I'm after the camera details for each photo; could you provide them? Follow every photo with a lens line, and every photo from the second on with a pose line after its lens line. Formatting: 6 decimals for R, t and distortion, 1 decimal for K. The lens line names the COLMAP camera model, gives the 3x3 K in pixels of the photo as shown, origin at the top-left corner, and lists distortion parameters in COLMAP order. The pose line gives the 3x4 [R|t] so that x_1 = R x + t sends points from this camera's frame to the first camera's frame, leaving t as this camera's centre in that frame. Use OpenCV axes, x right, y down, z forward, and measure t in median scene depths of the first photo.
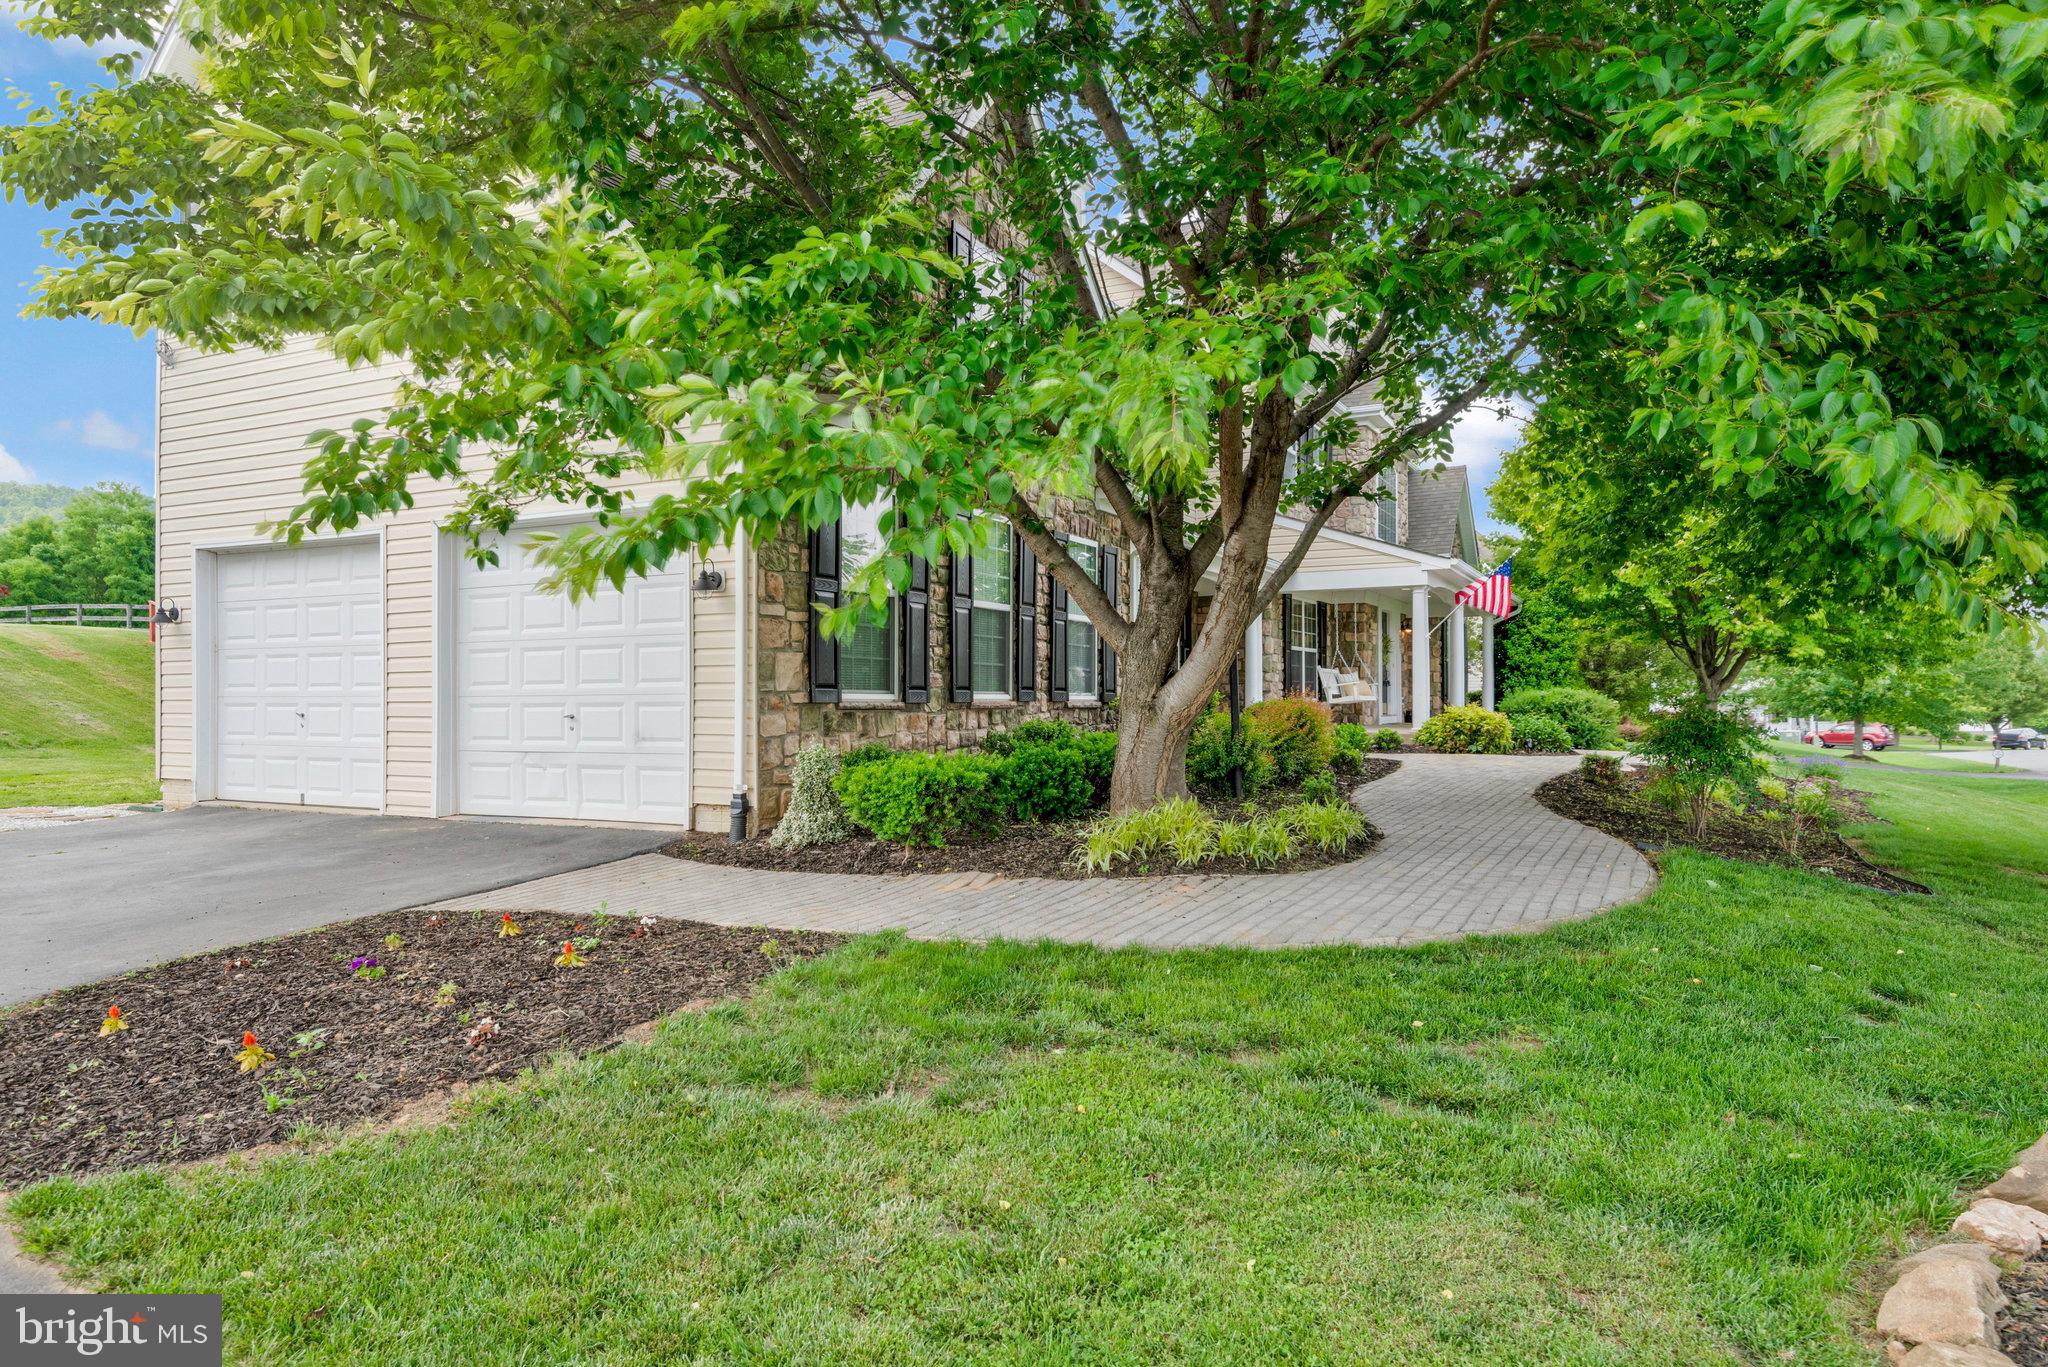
lens RADIAL K [[1236.0, 0, 1028.9], [0, 1236.0, 681.5], [0, 0, 1]] dist [0.027869, -0.001195]
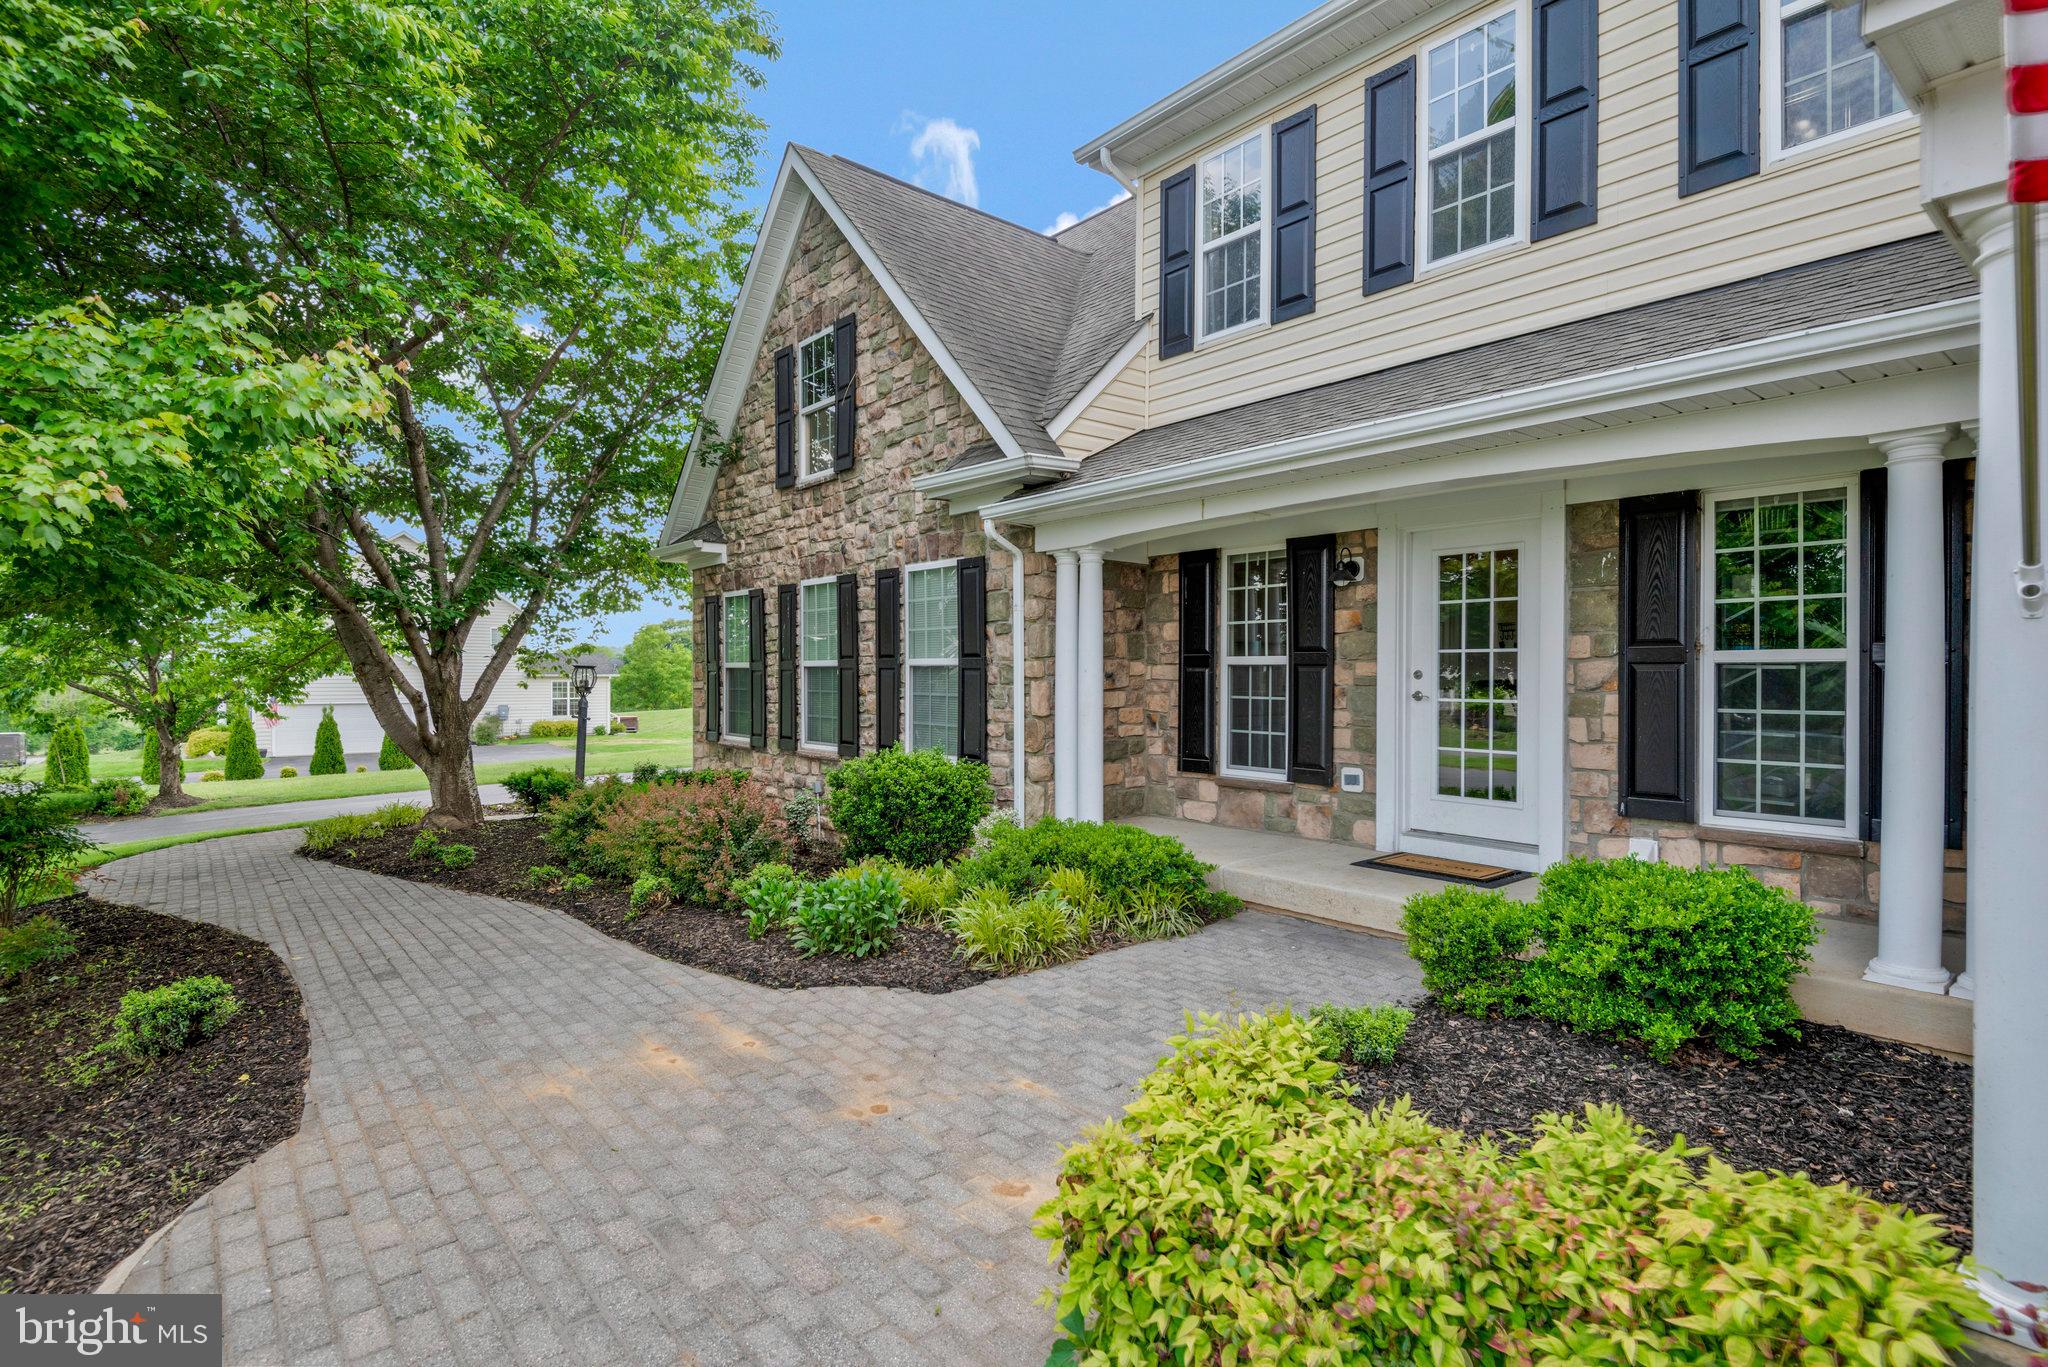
lens RADIAL K [[1008.8, 0, 1042.0], [0, 1008.8, 687.3], [0, 0, 1]] dist [0.003419, -0.001334]
pose [[-0.365336, 0.014463, -0.930763, 0.395728], [0.016669, 0.999821, 0.008994, -0.024885], [0.930726, -0.012229, -0.365512, 0.825508]]
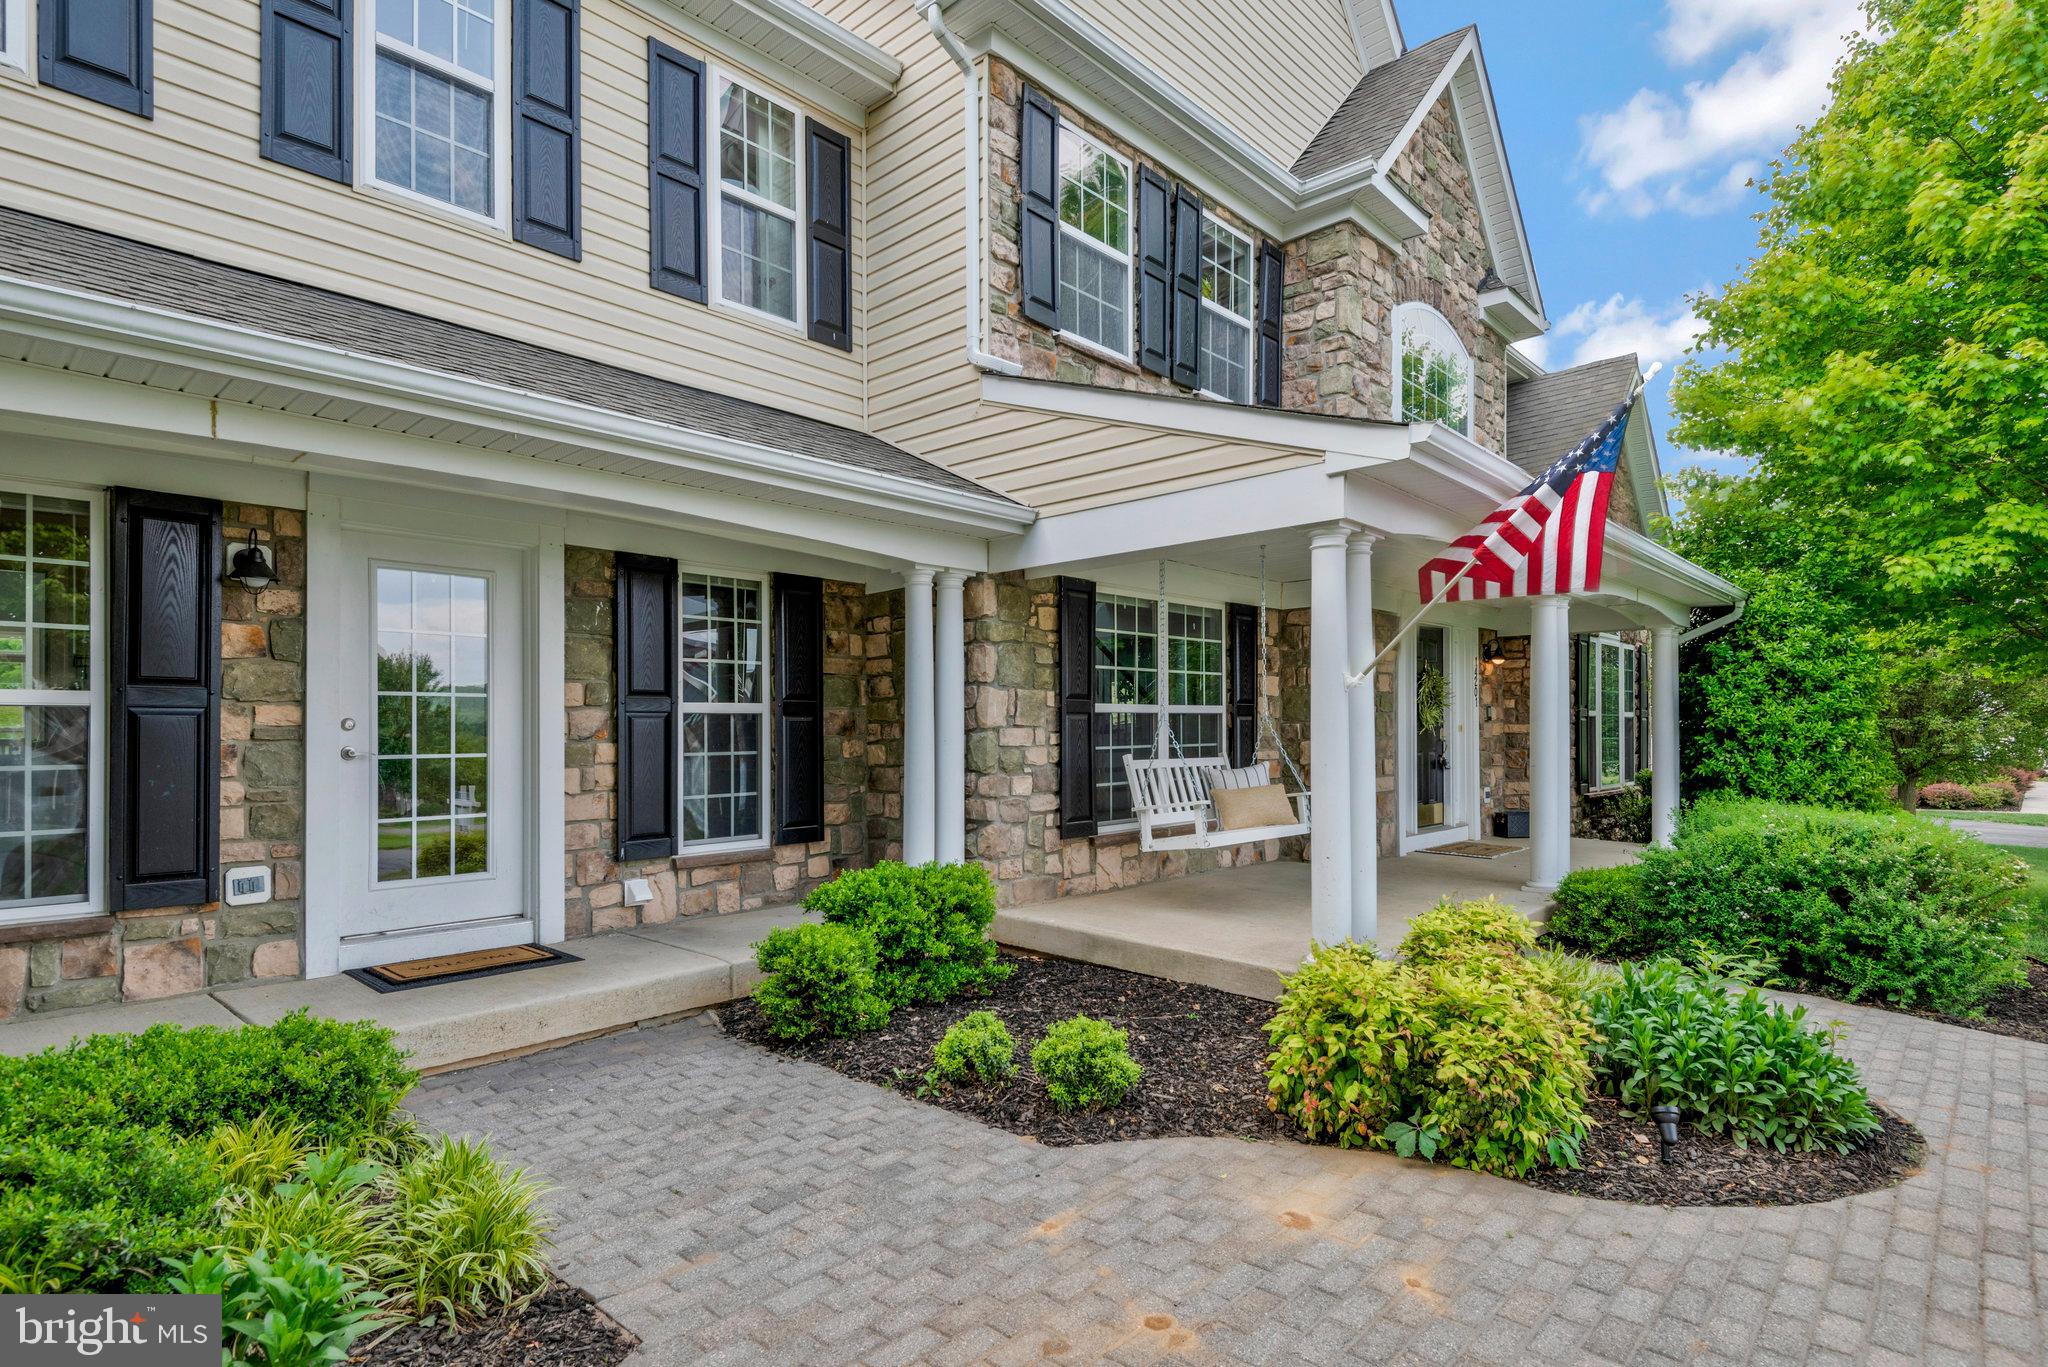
lens RADIAL K [[1051.9, 0, 1032.8], [0, 1051.9, 732.3], [0, 0, 1]] dist [0.018332, -0.008365]
pose [[0.968958, -0.006671, -0.247135, 0.269643], [0.011046, 0.999806, 0.016321, -0.024306], [0.246978, -0.018544, 0.968844, 0.621359]]
